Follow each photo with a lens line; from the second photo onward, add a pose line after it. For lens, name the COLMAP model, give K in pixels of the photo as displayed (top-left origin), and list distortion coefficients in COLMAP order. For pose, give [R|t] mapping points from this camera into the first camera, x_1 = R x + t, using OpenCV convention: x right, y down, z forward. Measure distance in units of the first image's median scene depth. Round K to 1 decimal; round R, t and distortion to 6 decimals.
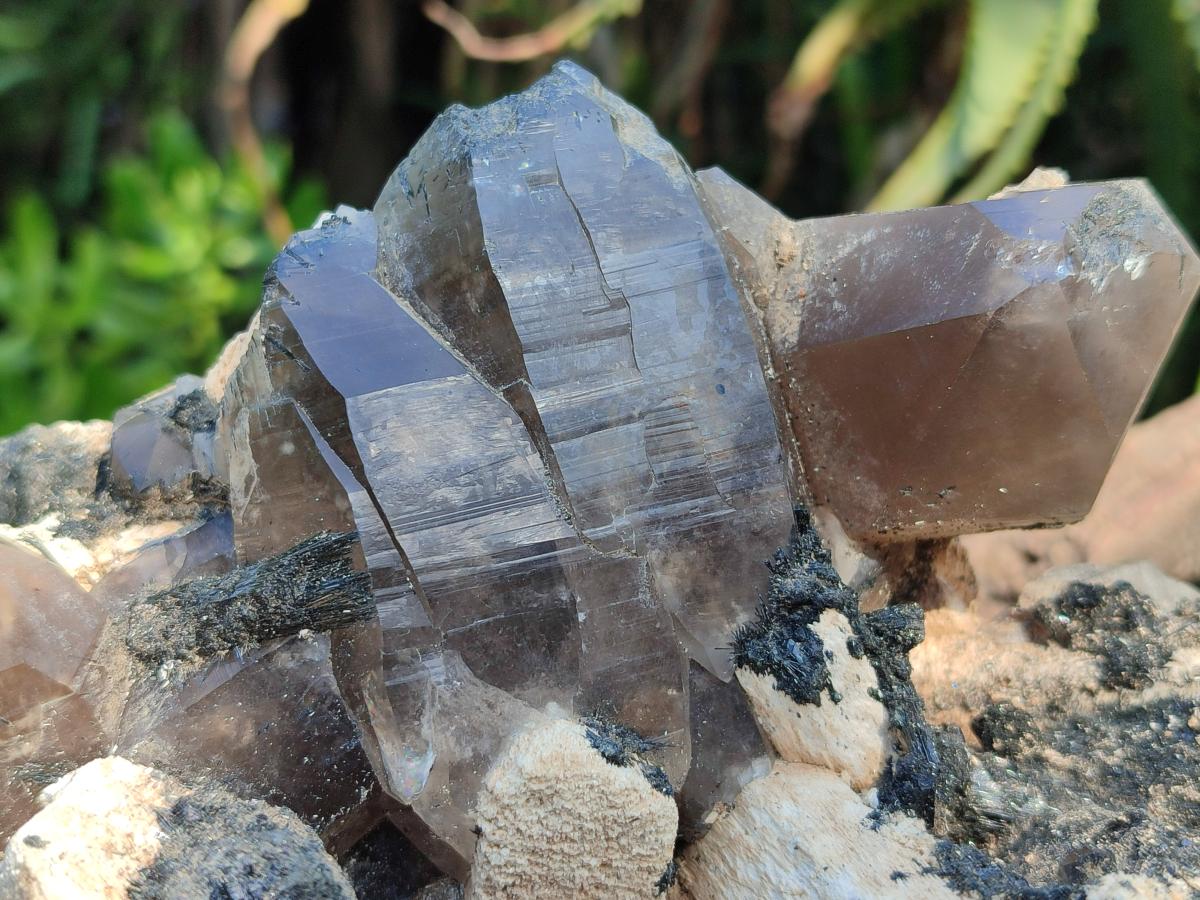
lens RADIAL K [[1802.9, 0, 598.2], [0, 1802.9, 442.8], [0, 0, 1]] dist [0.029264, 0.000000]
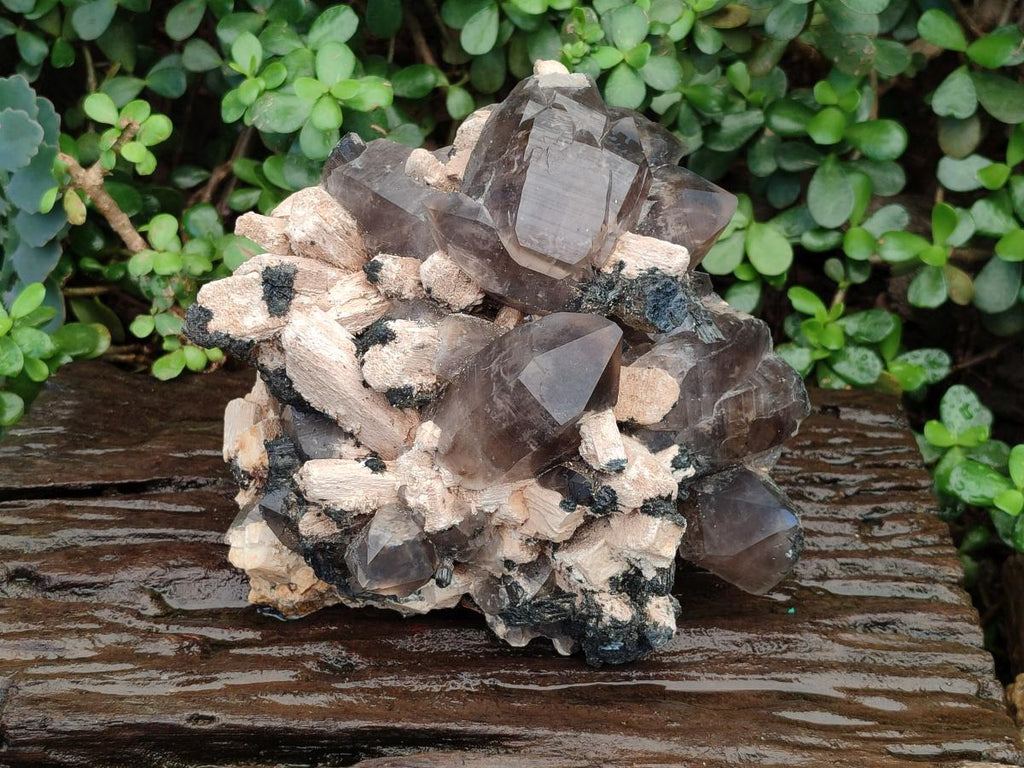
lens RADIAL K [[1538.4, 0, 508.3], [0, 1538.4, 400.5], [0, 0, 1]] dist [0.029264, 0.000000]
pose [[0.013964, 0.989270, -0.145433, 0.437918], [-0.927665, -0.041462, -0.371105, 1.602831], [-0.373153, 0.140096, 0.917132, -1.695850]]
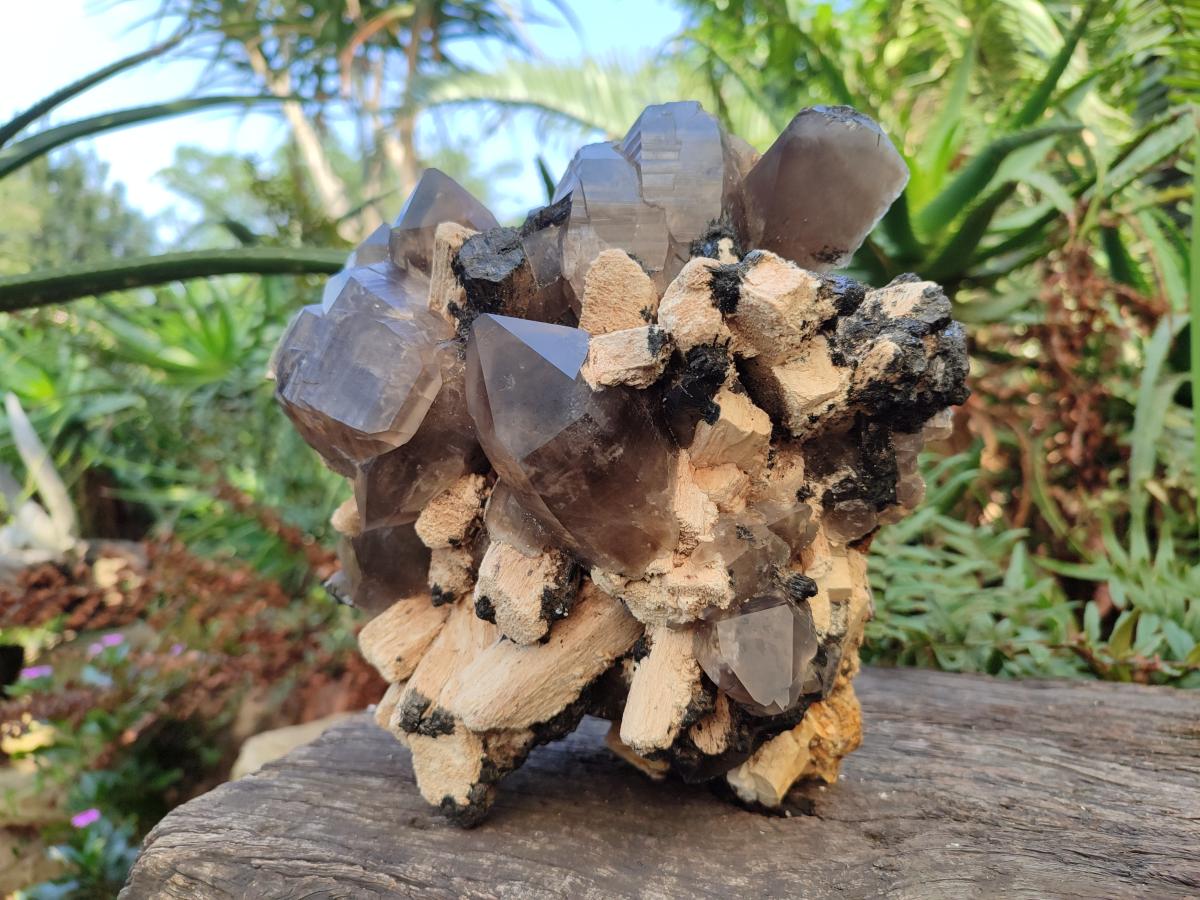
lens RADIAL K [[920.8, 0, 600.0], [0, 920.8, 453.4], [0, 0, 1]] dist [-0.061417, -0.018660]
pose [[0.902078, 0.135984, -0.409589, 0.592666], [-0.253092, 0.935420, -0.246847, 0.822303], [0.349571, 0.326339, 0.878239, -0.201976]]
